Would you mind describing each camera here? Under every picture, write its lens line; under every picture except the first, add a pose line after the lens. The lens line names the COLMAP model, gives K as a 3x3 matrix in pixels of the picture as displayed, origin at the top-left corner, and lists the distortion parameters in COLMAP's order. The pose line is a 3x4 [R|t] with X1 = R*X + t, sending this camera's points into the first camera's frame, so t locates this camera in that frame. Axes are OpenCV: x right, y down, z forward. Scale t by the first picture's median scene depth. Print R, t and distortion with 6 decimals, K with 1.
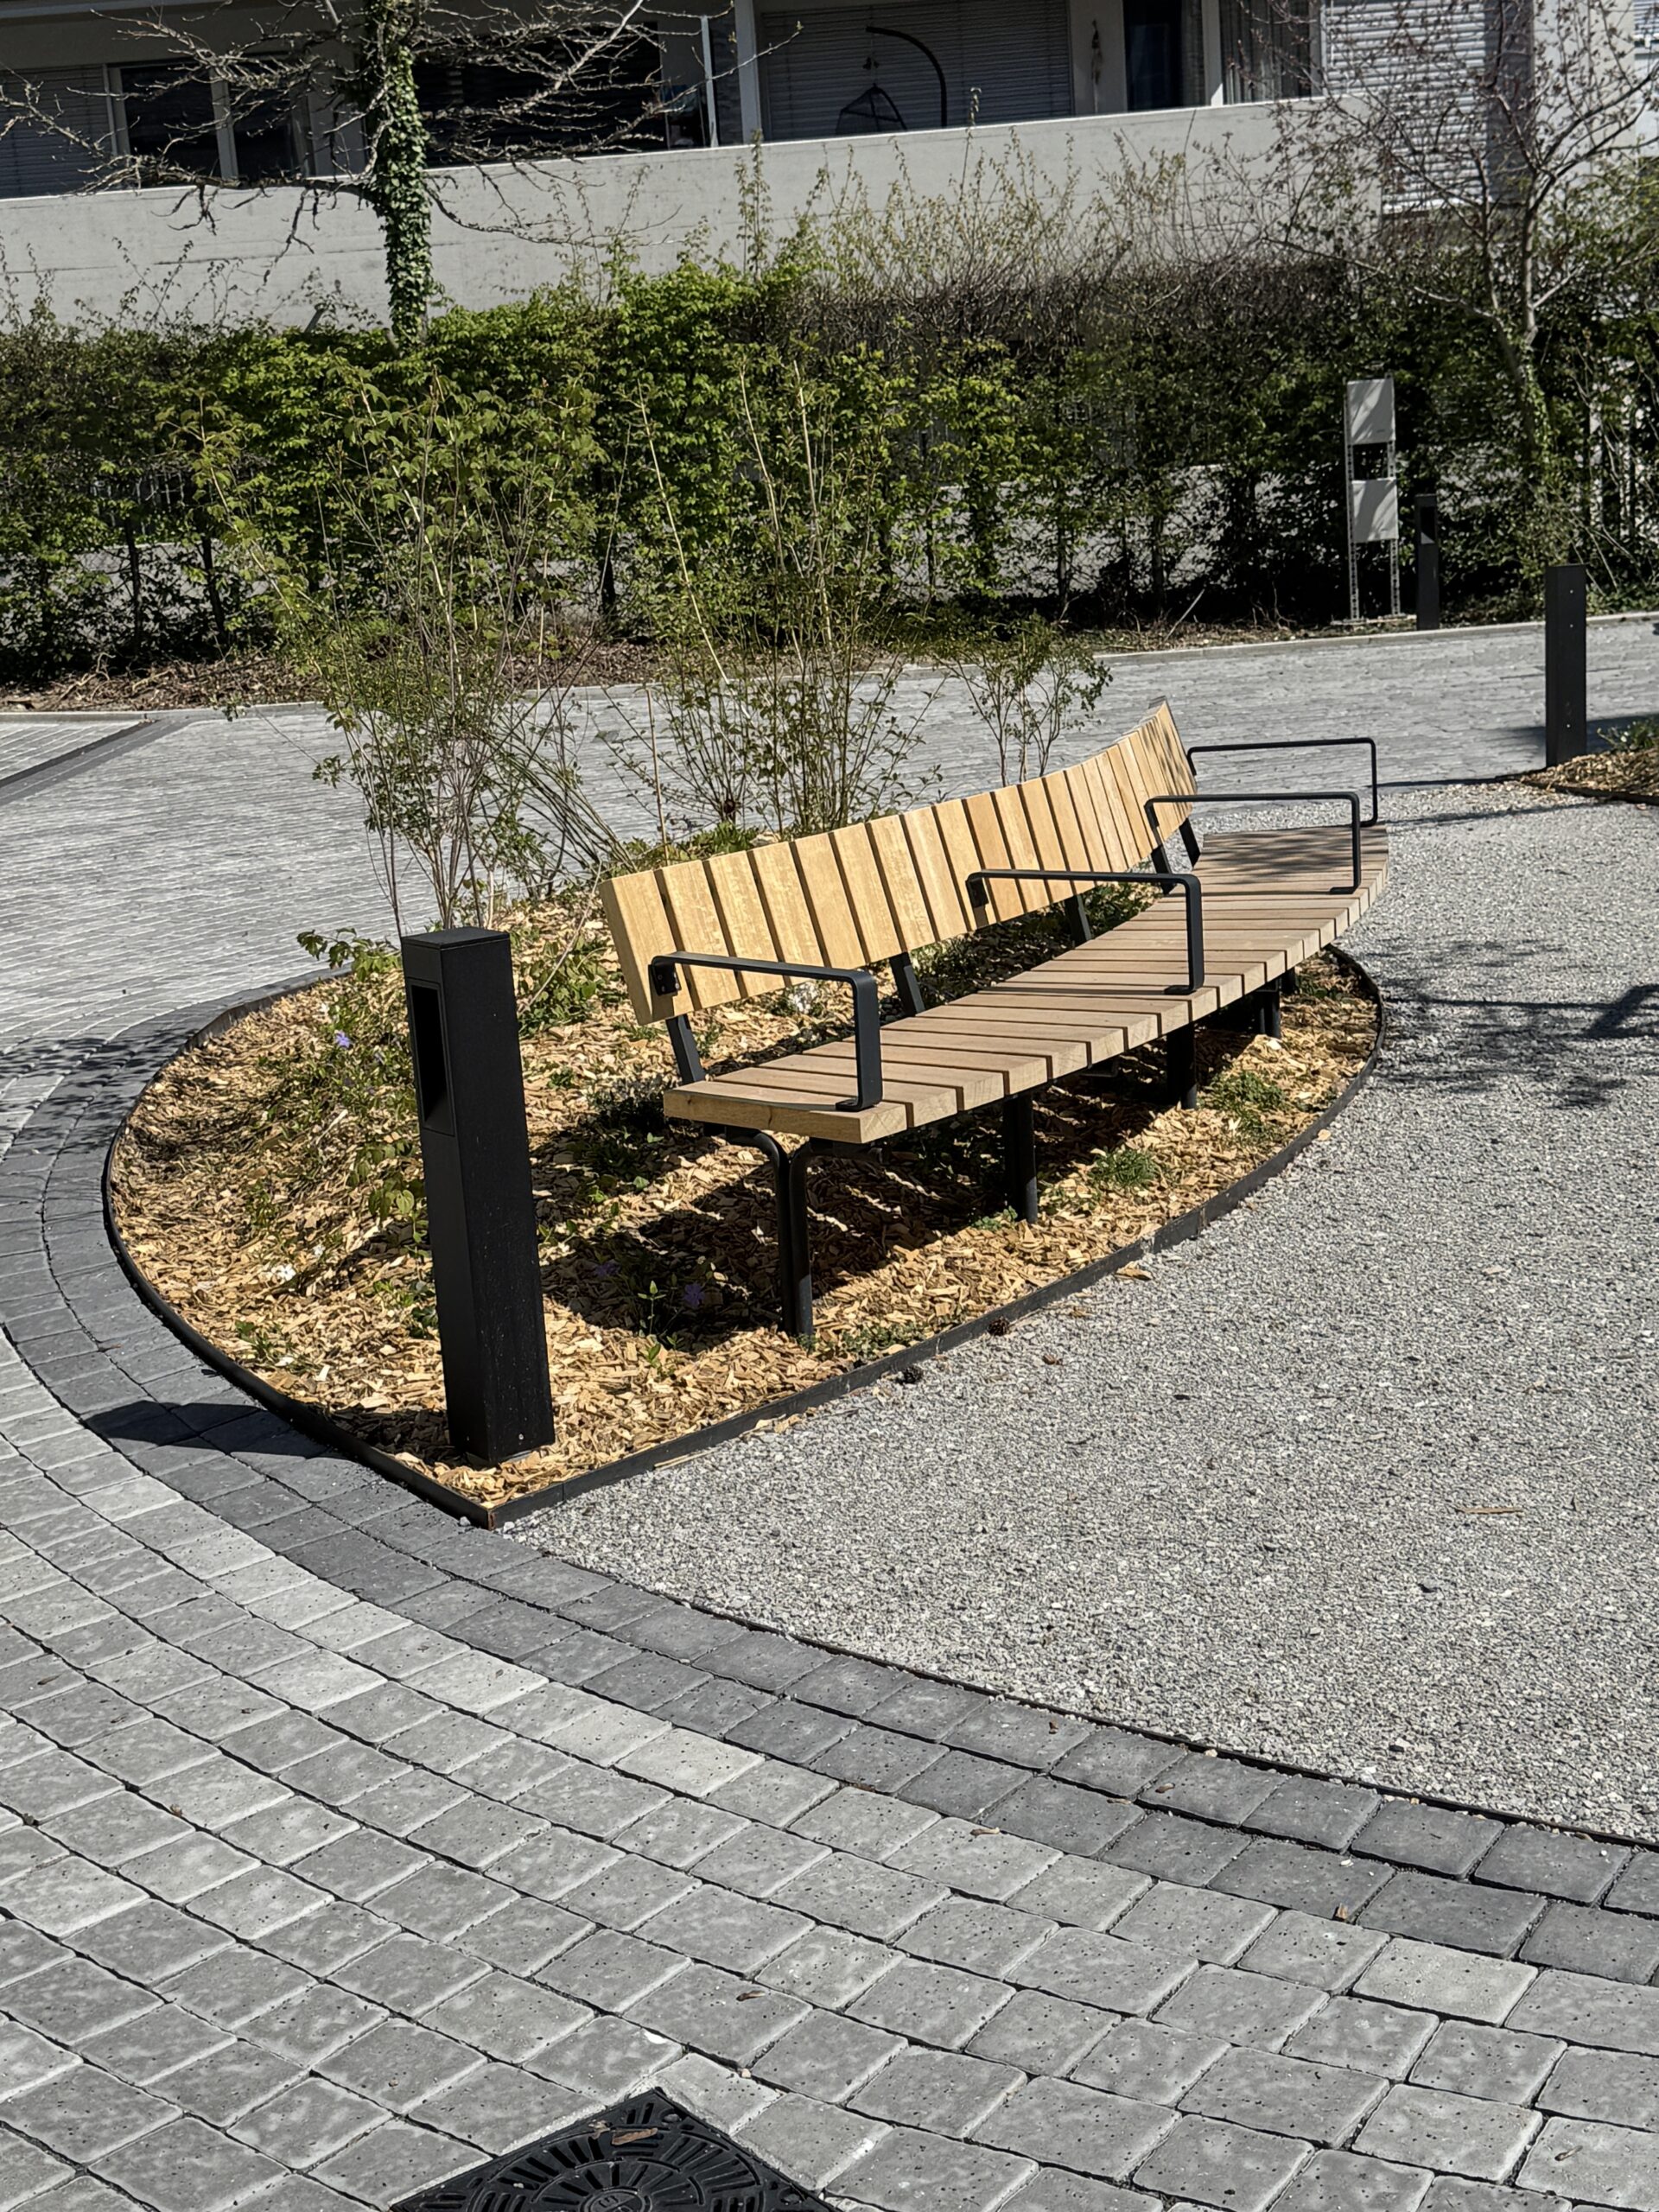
lens RADIAL K [[2998.7, 0, 829.5], [0, 2998.7, 1106.0], [0, 0, 1]] dist [0.148568, 0.030131]
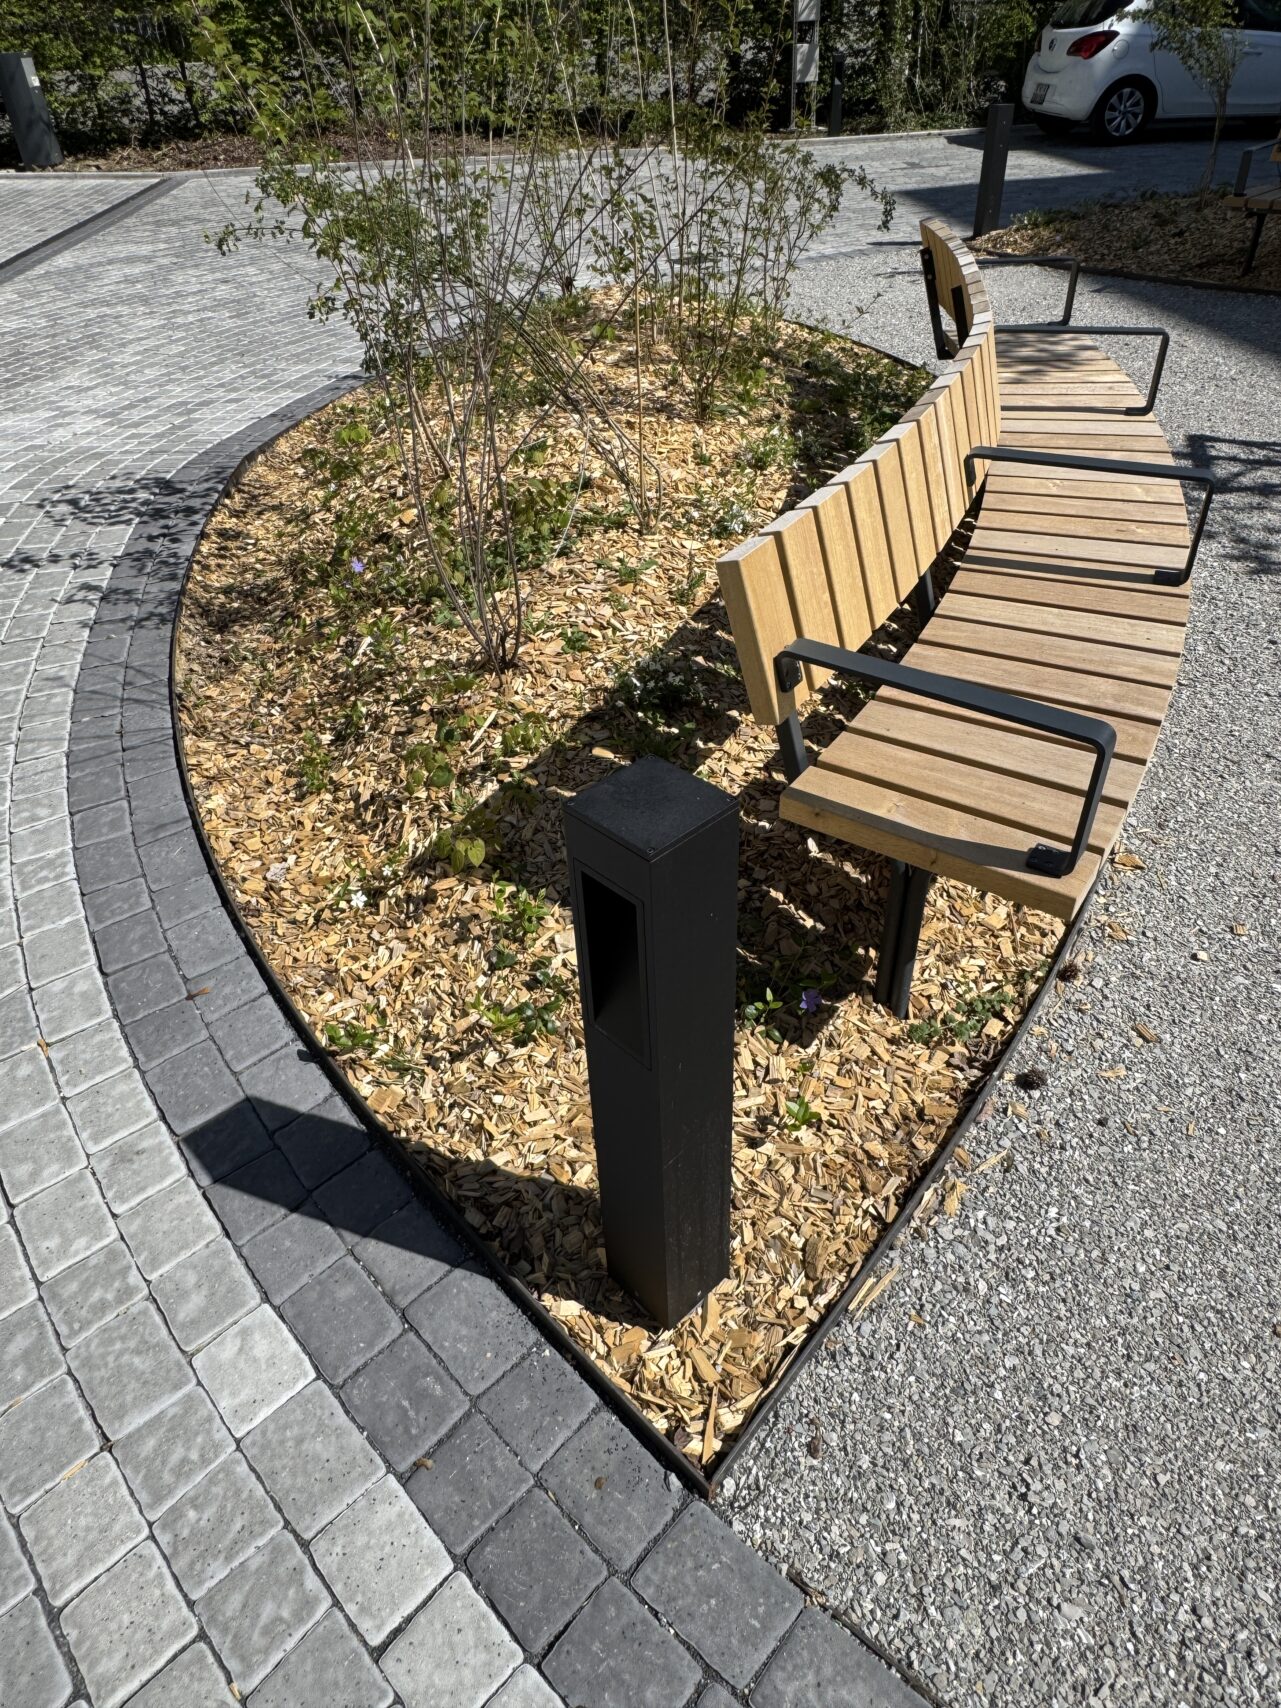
lens RADIAL K [[1111.7, 0, 640.5], [0, 1111.7, 854.0], [0, 0, 1]] dist [-0.000694, 0.002186]
pose [[0.992097, -0.050733, 0.114755, -0.034069], [-0.001250, 0.910562, 0.413371, -0.031631], [-0.125463, -0.410248, 0.903303, 0.173447]]
